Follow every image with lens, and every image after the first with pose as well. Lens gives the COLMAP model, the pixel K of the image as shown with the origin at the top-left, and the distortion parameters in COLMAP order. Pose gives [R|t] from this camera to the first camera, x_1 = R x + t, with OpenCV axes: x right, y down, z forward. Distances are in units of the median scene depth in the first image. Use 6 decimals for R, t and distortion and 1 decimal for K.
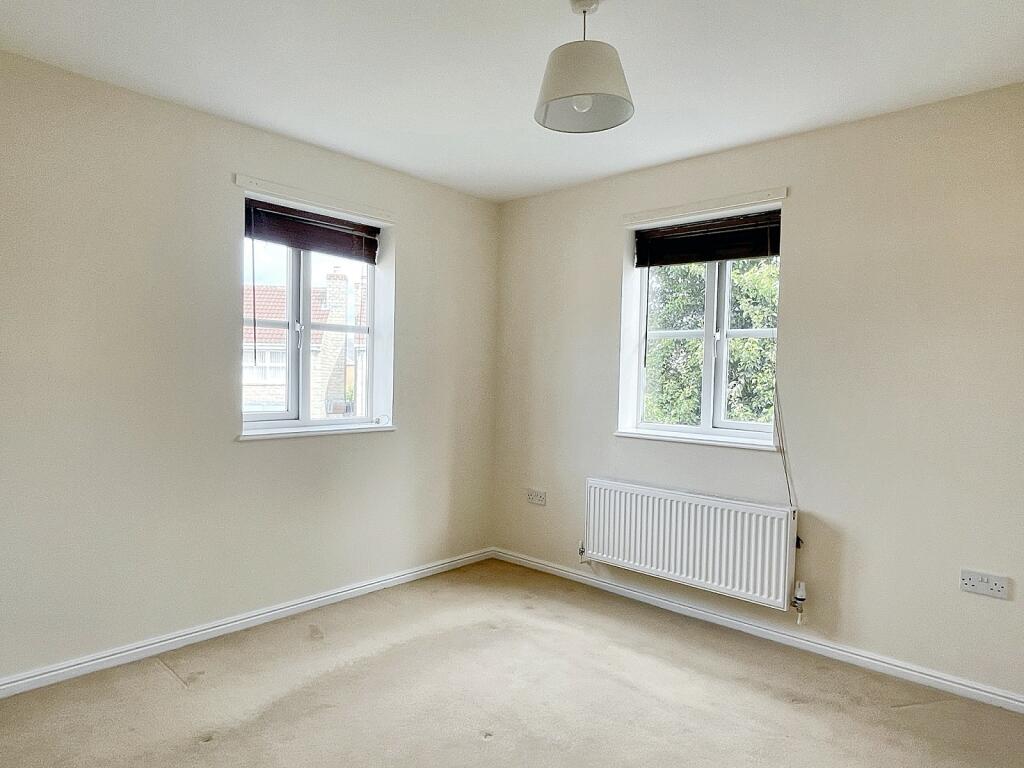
lens RADIAL K [[606.8, 0, 512.0], [0, 606.8, 384.0], [0, 0, 1]] dist [0.002067, -0.020681]
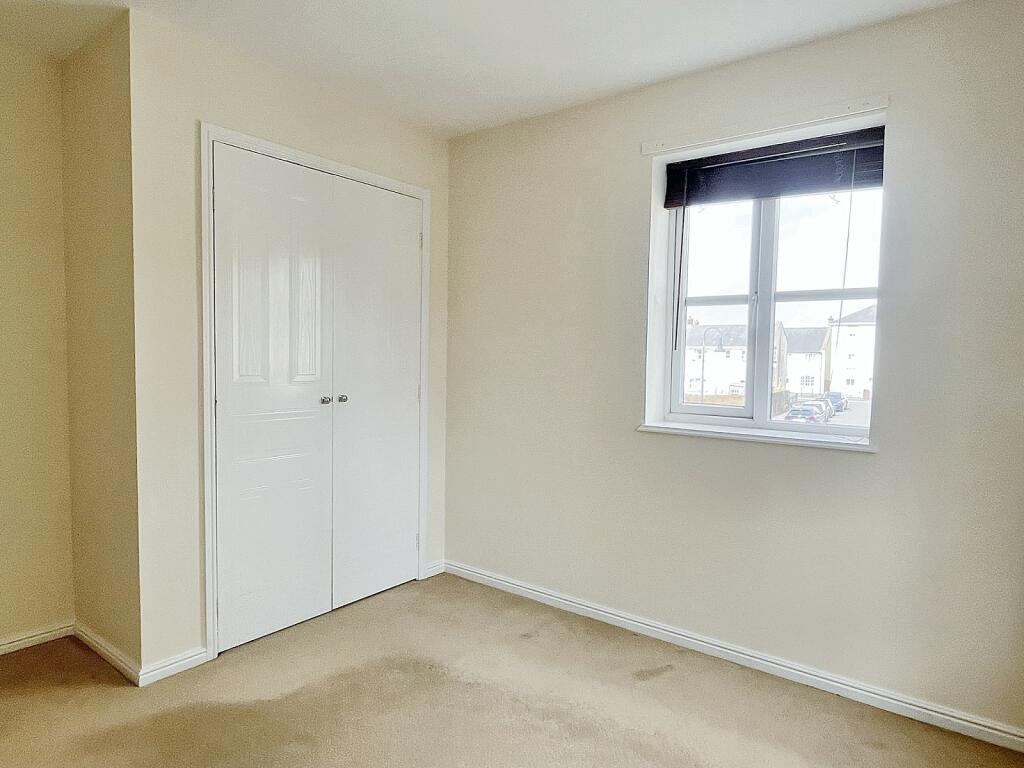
lens RADIAL K [[606.8, 0, 512.0], [0, 606.8, 384.0], [0, 0, 1]] dist [0.002067, -0.020681]
pose [[0.094676, 0.027997, -0.995114, 0.170830], [-0.029054, 0.999256, 0.025350, 0.001537], [0.995084, 0.026512, 0.095419, 0.265677]]
